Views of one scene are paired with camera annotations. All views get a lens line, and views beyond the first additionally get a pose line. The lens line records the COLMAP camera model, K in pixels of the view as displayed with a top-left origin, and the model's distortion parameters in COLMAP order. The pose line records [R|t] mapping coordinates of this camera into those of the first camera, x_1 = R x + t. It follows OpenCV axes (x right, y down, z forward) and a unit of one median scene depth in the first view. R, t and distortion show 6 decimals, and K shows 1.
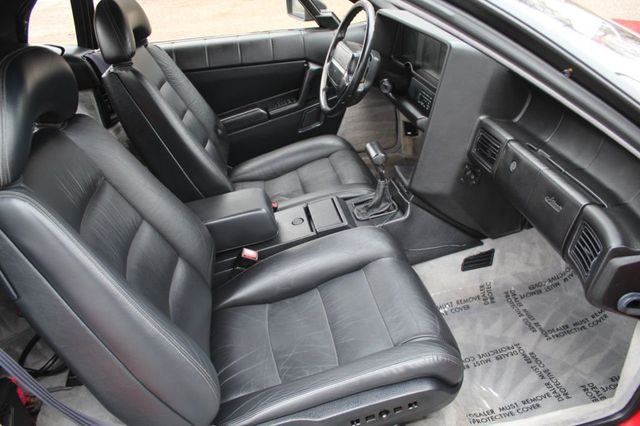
lens RADIAL K [[522.6, 0, 320.0], [0, 522.6, 213.0], [0, 0, 1]] dist [-0.170965, 0.144358]
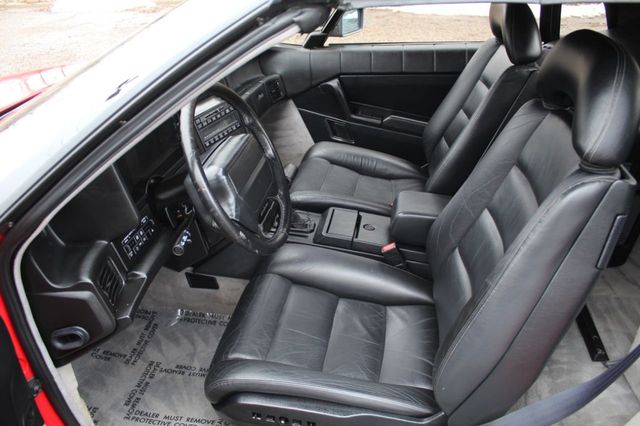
lens RADIAL K [[522.6, 0, 320.0], [0, 522.6, 213.0], [0, 0, 1]] dist [-0.170965, 0.144358]
pose [[-0.935452, -0.073366, 0.345756, -0.304757], [0.253840, 0.541266, 0.801621, -0.847058], [-0.245958, 0.837644, -0.487705, 1.476271]]
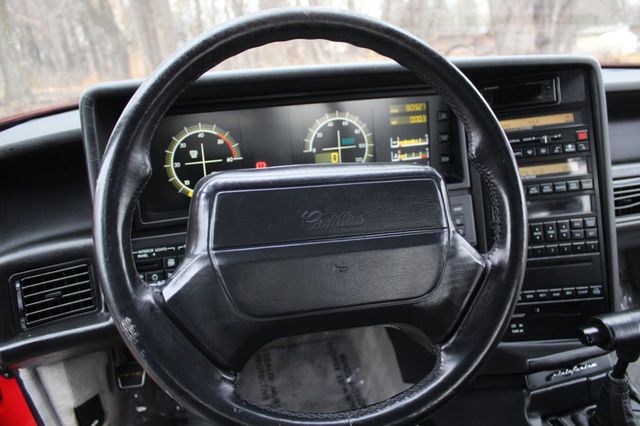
lens RADIAL K [[522.6, 0, 320.0], [0, 522.6, 213.0], [0, 0, 1]] dist [-0.170965, 0.144358]
pose [[-0.085881, -0.246531, 0.965322, -0.232576], [0.536516, 0.804974, 0.253312, -0.409410], [-0.839509, 0.539666, 0.063136, 1.081503]]
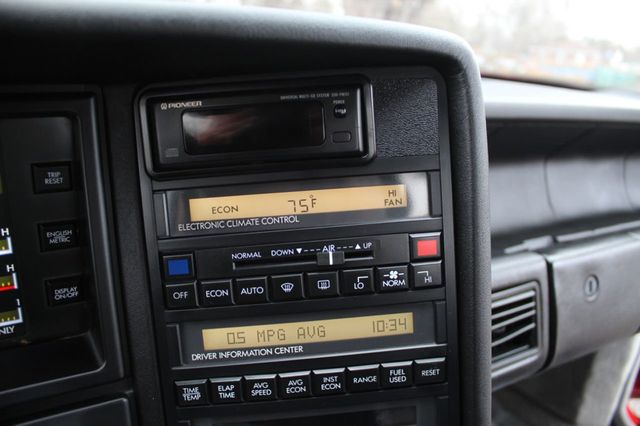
lens RADIAL K [[507.7, 0, 320.0], [0, 507.7, 213.0], [0, 0, 1]] dist [-0.165515, 0.125983]
pose [[-0.342782, -0.269021, 0.900071, 0.066644], [0.422305, 0.811721, 0.403445, -0.316199], [-0.839142, 0.518398, -0.164635, 0.924811]]
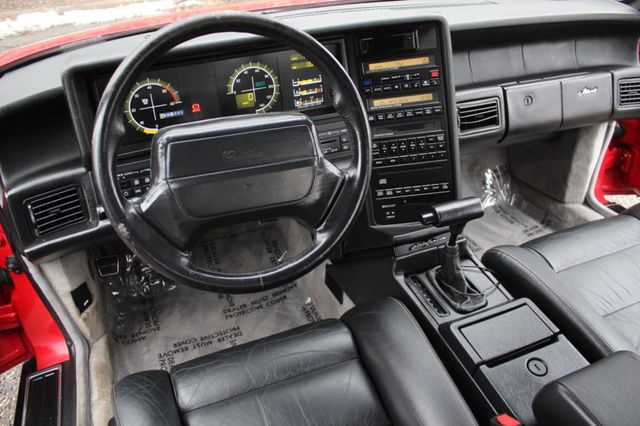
lens RADIAL K [[522.6, 0, 320.0], [0, 522.6, 213.0], [0, 0, 1]] dist [-0.170965, 0.144358]
pose [[-0.198394, -0.434086, 0.878754, -0.395100], [0.532316, 0.705098, 0.468483, -0.472178], [-0.822970, 0.560720, 0.091184, 1.026473]]
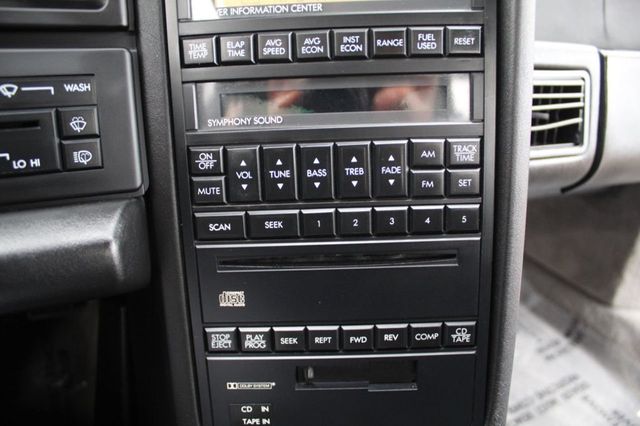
lens RADIAL K [[522.6, 0, 320.0], [0, 522.6, 213.0], [0, 0, 1]] dist [-0.170965, 0.144358]
pose [[-0.269620, -0.391692, 0.879706, 0.046573], [0.416189, 0.776412, 0.473256, -0.235912], [-0.868385, 0.493723, -0.046318, 0.965665]]
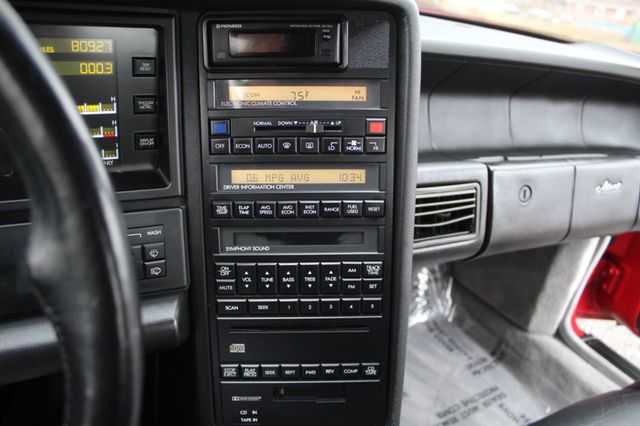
lens RADIAL K [[522.6, 0, 320.0], [0, 522.6, 213.0], [0, 0, 1]] dist [-0.170965, 0.144358]
pose [[-0.306347, -0.394374, 0.866384, -0.045875], [0.370994, 0.788713, 0.490199, -0.334115], [-0.876650, 0.471594, -0.095310, 0.947095]]
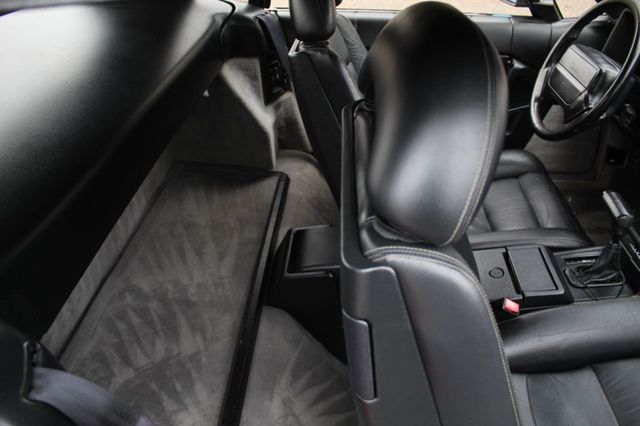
lens RADIAL K [[522.6, 0, 320.0], [0, 522.6, 213.0], [0, 0, 1]] dist [-0.170965, 0.144358]
pose [[0.968110, 0.181405, -0.172786, -0.181519], [-0.167162, 0.981456, 0.093815, -0.100196], [0.186600, -0.061939, 0.980481, 0.181702]]
